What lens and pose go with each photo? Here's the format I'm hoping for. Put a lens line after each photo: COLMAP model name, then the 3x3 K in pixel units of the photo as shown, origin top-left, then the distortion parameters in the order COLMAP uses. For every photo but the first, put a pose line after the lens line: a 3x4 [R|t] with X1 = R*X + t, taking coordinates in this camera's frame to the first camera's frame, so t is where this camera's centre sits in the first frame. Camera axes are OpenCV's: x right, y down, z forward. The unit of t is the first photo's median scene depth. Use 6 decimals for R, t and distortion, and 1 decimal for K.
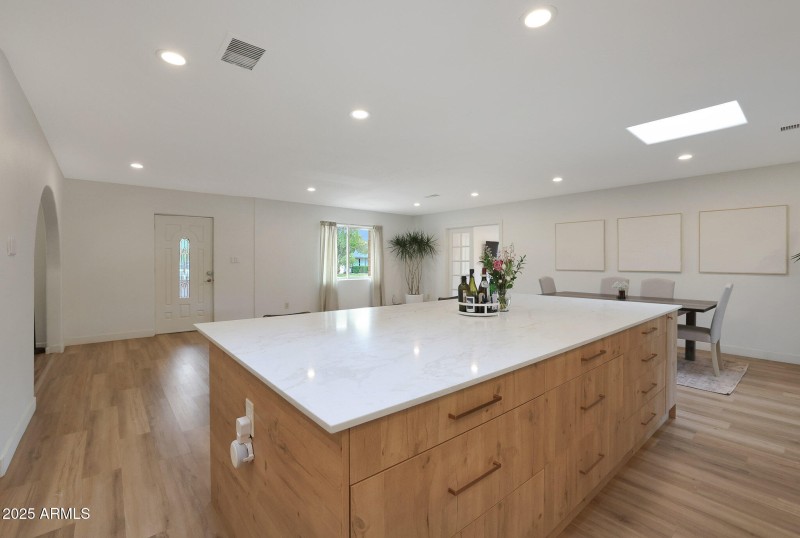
lens RADIAL K [[354.9, 0, 401.3], [0, 354.9, 264.5], [0, 0, 1]] dist [-0.027901, 0.006407]
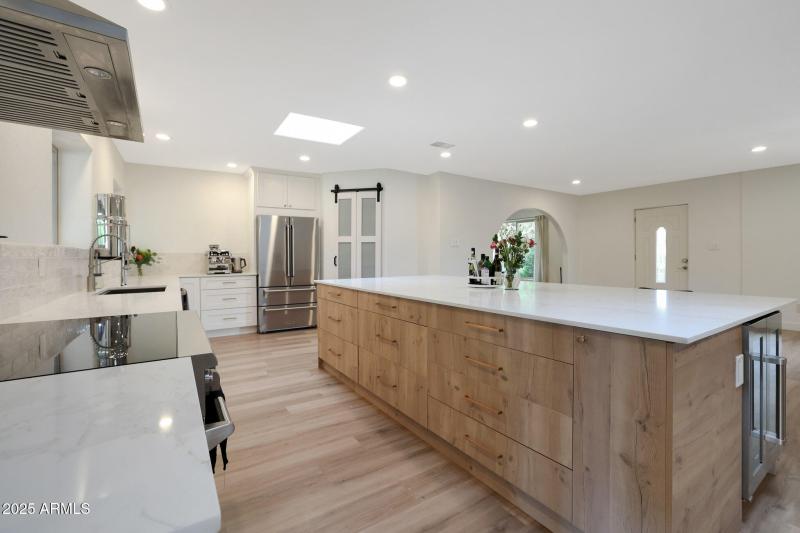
lens RADIAL K [[348.9, 0, 402.1], [0, 348.9, 255.2], [0, 0, 1]] dist [-0.038162, 0.011996]
pose [[-0.119032, -0.005141, -0.992877, 1.300939], [-0.002227, 0.999985, -0.004911, 0.041477], [0.992888, 0.001627, -0.119041, 0.823838]]
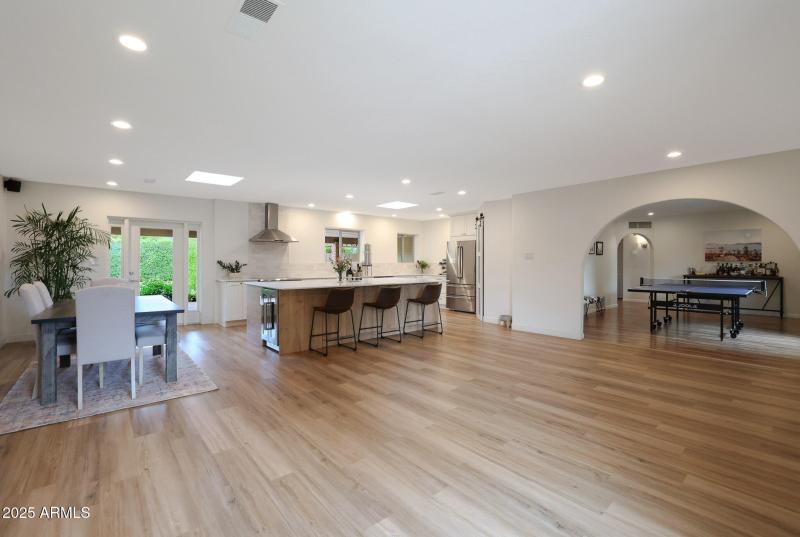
lens RADIAL K [[354.9, 0, 390.5], [0, 354.9, 257.4], [0, 0, 1]] dist [-0.027901, 0.006407]
pose [[-0.999961, -0.002603, 0.008391, -0.063085], [-0.002638, 0.999988, -0.004181, -0.024981], [-0.008380, -0.004203, -0.999956, 3.402166]]
